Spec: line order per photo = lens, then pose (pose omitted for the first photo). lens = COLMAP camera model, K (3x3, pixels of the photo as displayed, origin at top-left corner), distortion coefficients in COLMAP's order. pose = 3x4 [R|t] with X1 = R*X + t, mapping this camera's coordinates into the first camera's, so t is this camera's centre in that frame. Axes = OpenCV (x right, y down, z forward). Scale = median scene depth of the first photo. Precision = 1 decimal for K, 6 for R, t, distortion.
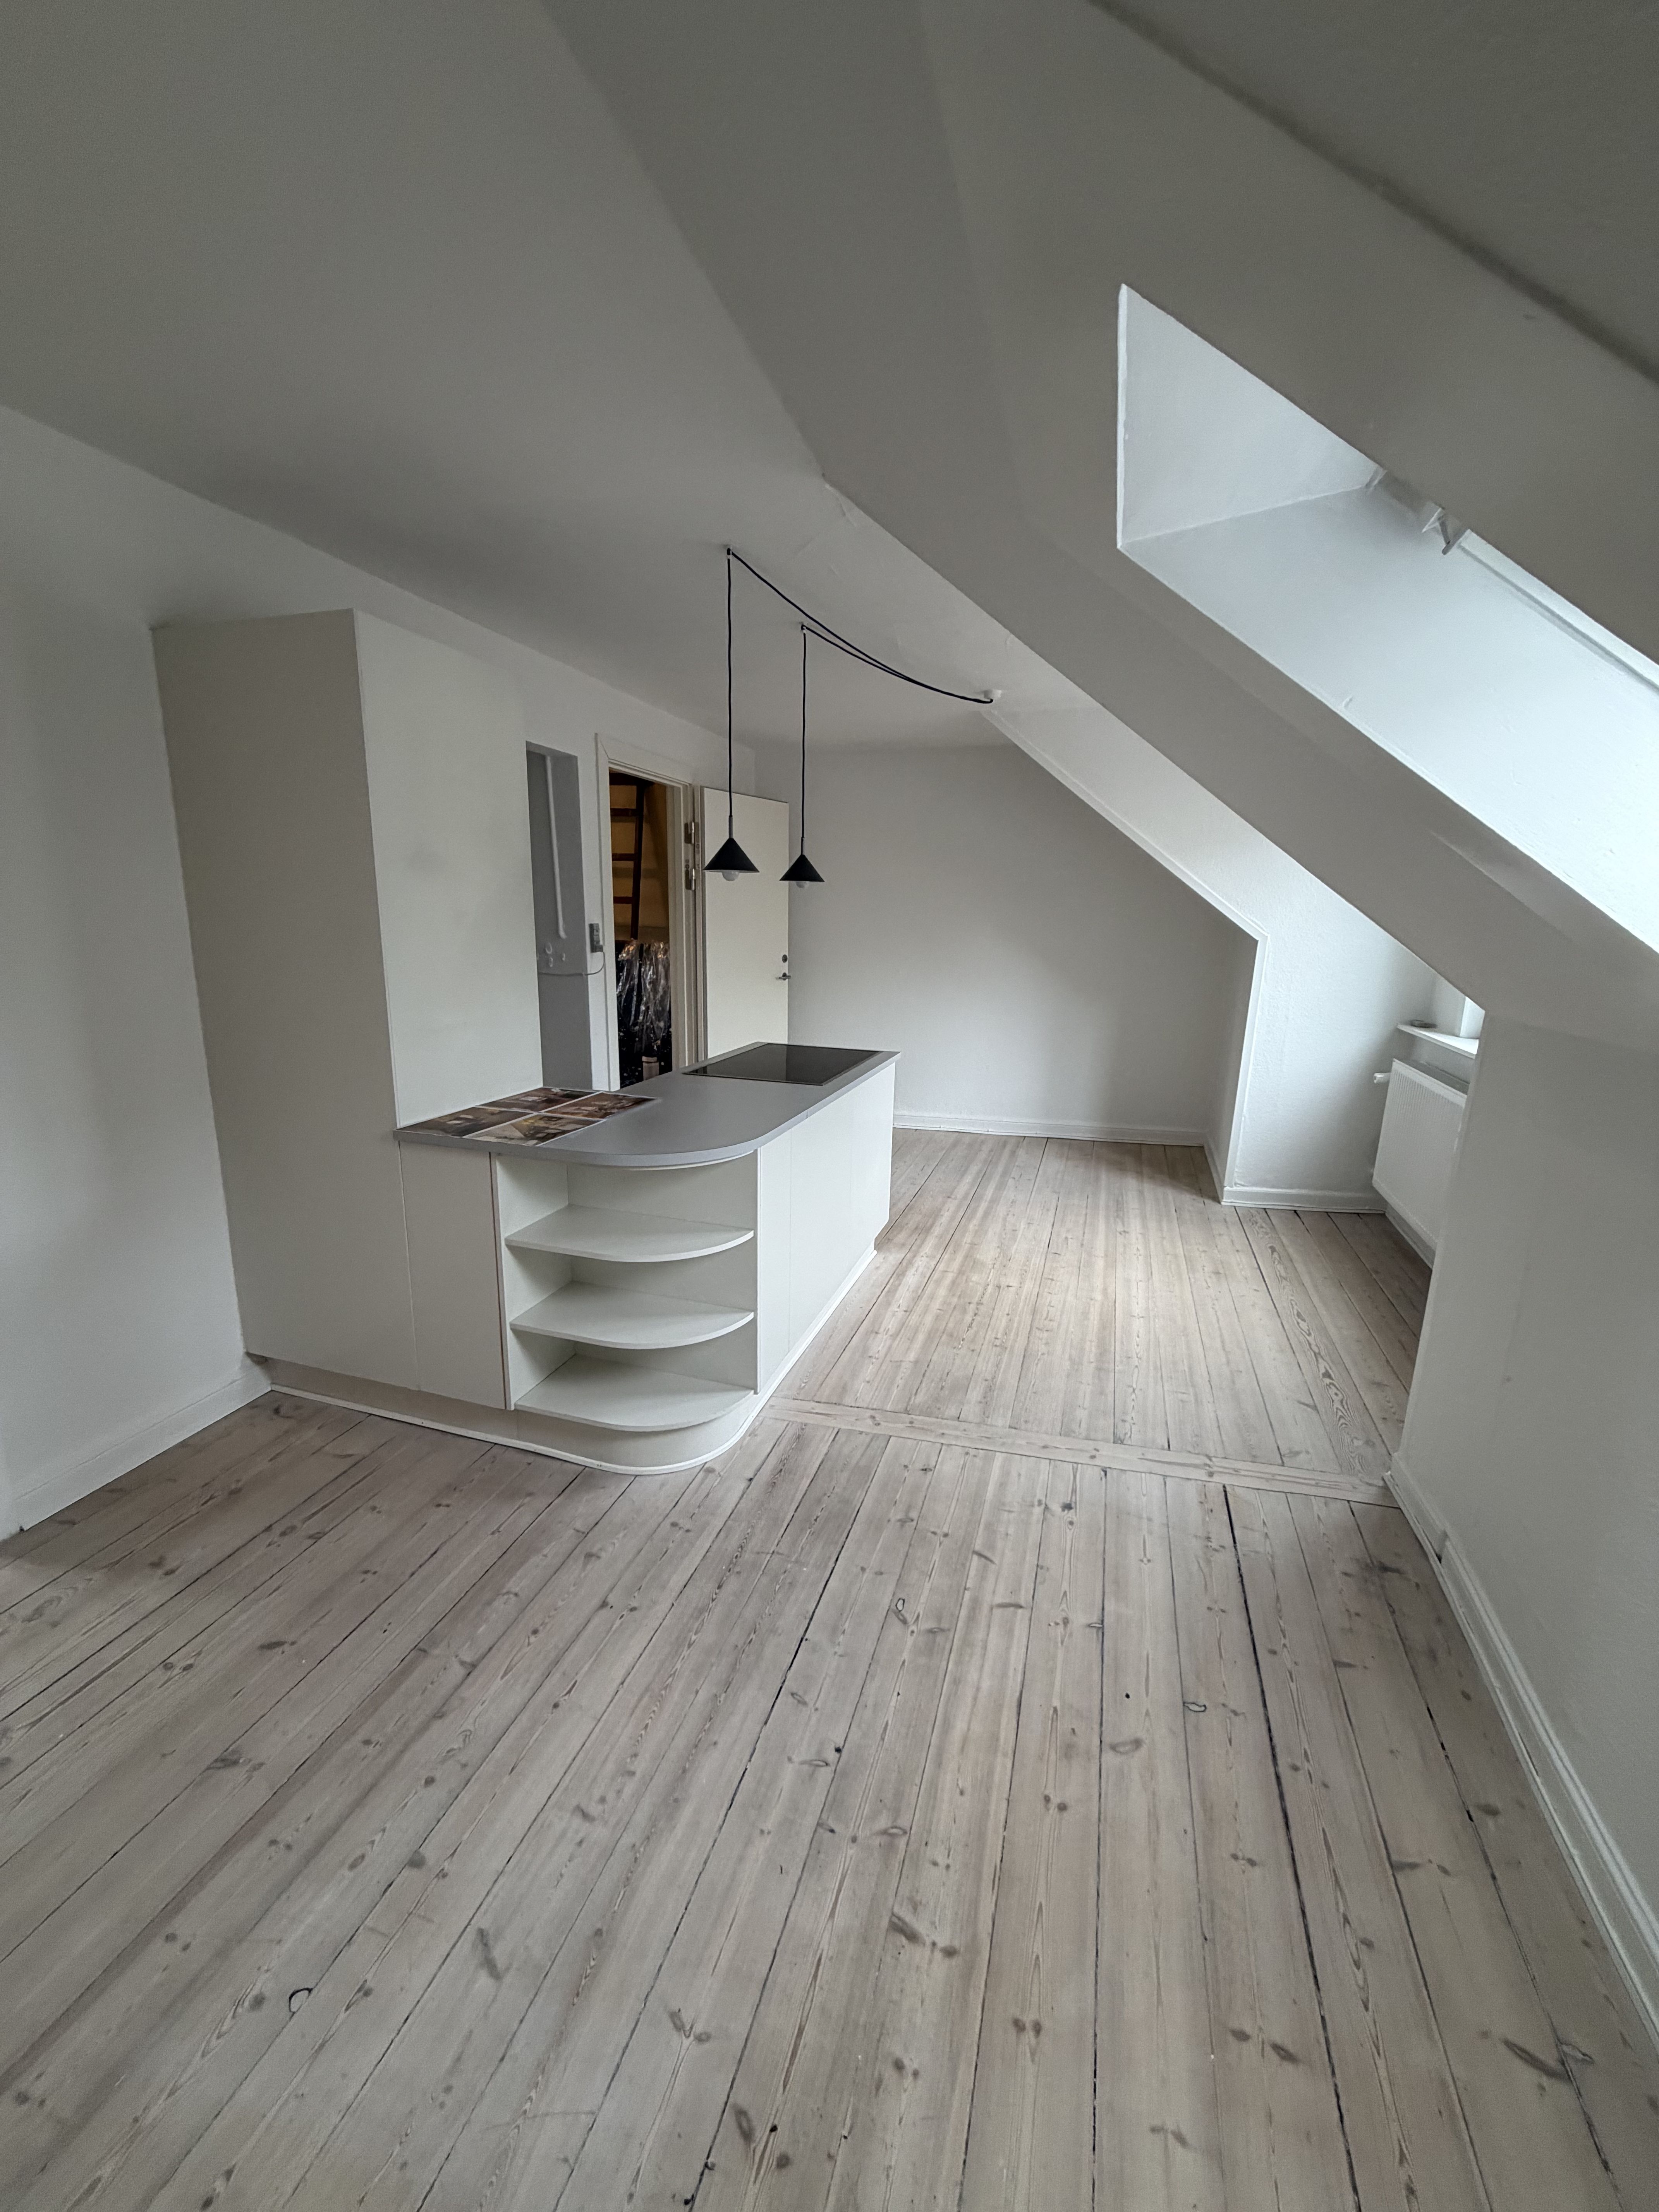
lens RADIAL K [[883.0, 0, 830.9], [0, 883.0, 1102.3], [0, 0, 1]] dist [0.001829, 0.000214]
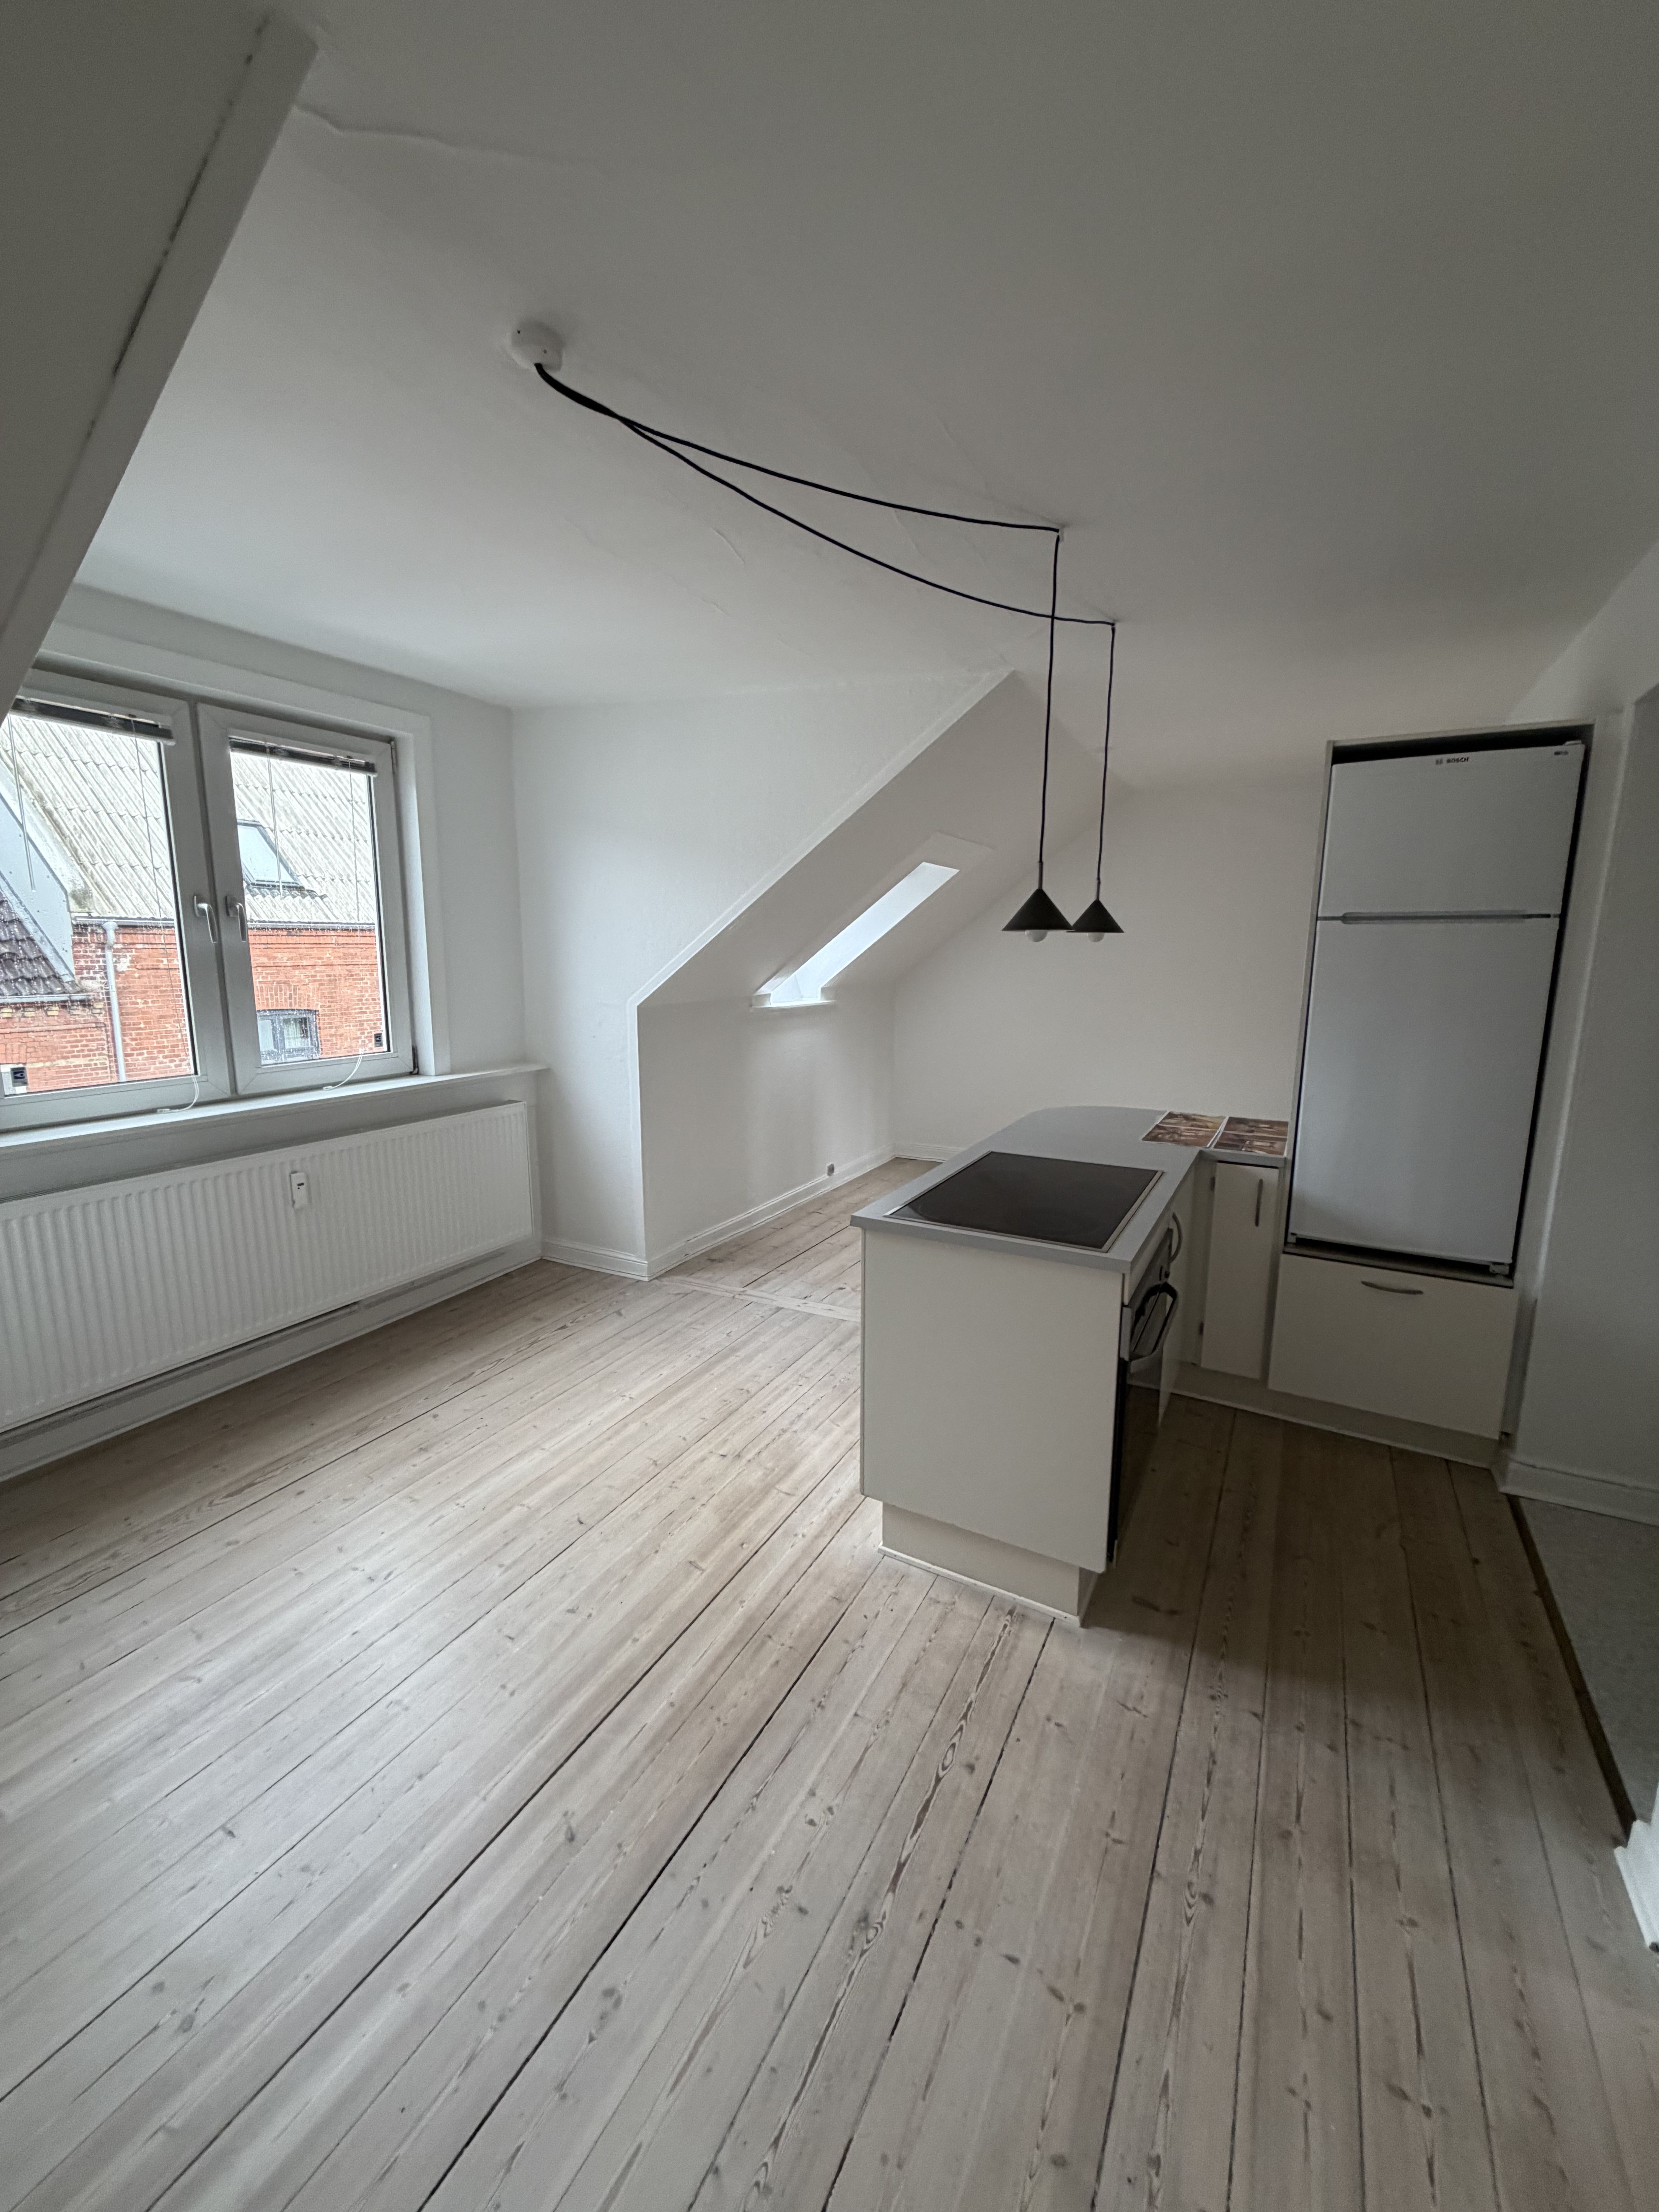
lens RADIAL K [[883.0, 0, 832.2], [0, 883.0, 1094.4], [0, 0, 1]] dist [0.001829, 0.000214]
pose [[-0.982334, -0.056343, 0.178454, -0.011865], [0.014133, 0.928540, 0.370963, -0.559185], [-0.186603, 0.366931, -0.911340, 2.430391]]
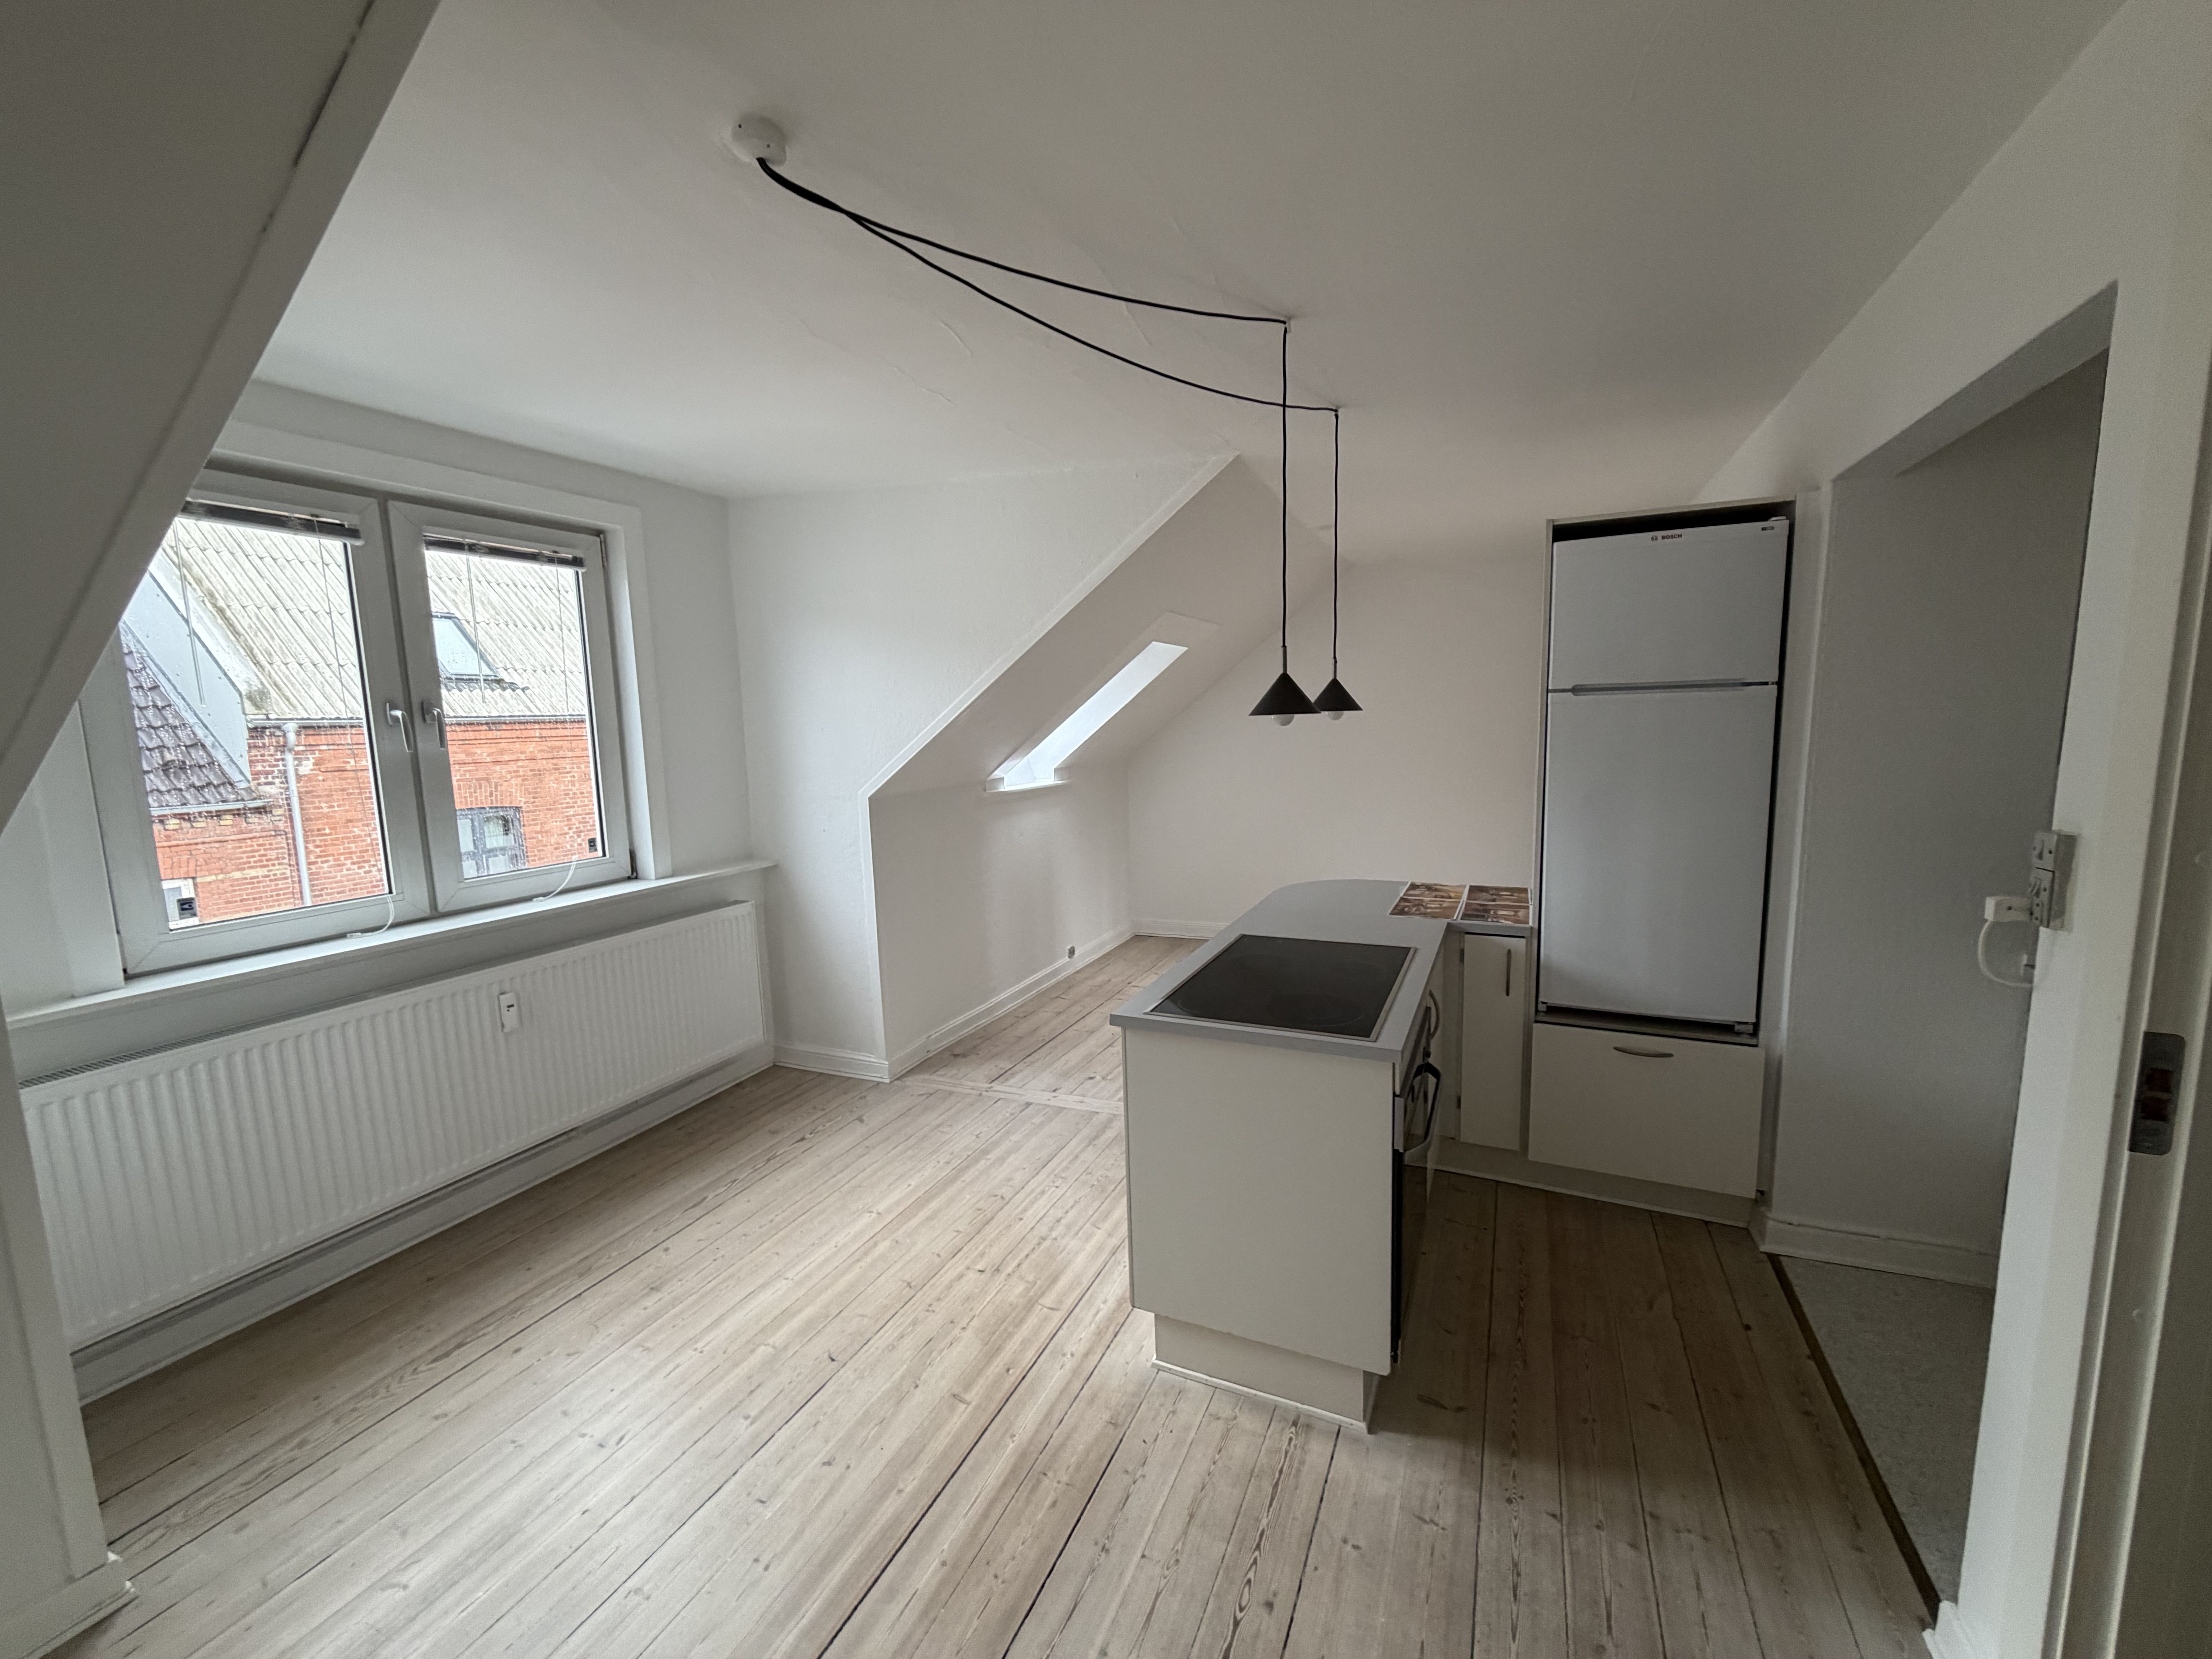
lens RADIAL K [[883.0, 0, 1119.8], [0, 883.0, 829.0], [0, 0, 1]] dist [0.001829, 0.000214]
pose [[-0.993627, -0.008039, 0.112434, 0.018129], [0.030215, 0.941957, 0.334371, -0.573058], [-0.108596, 0.335637, -0.935711, 2.401103]]
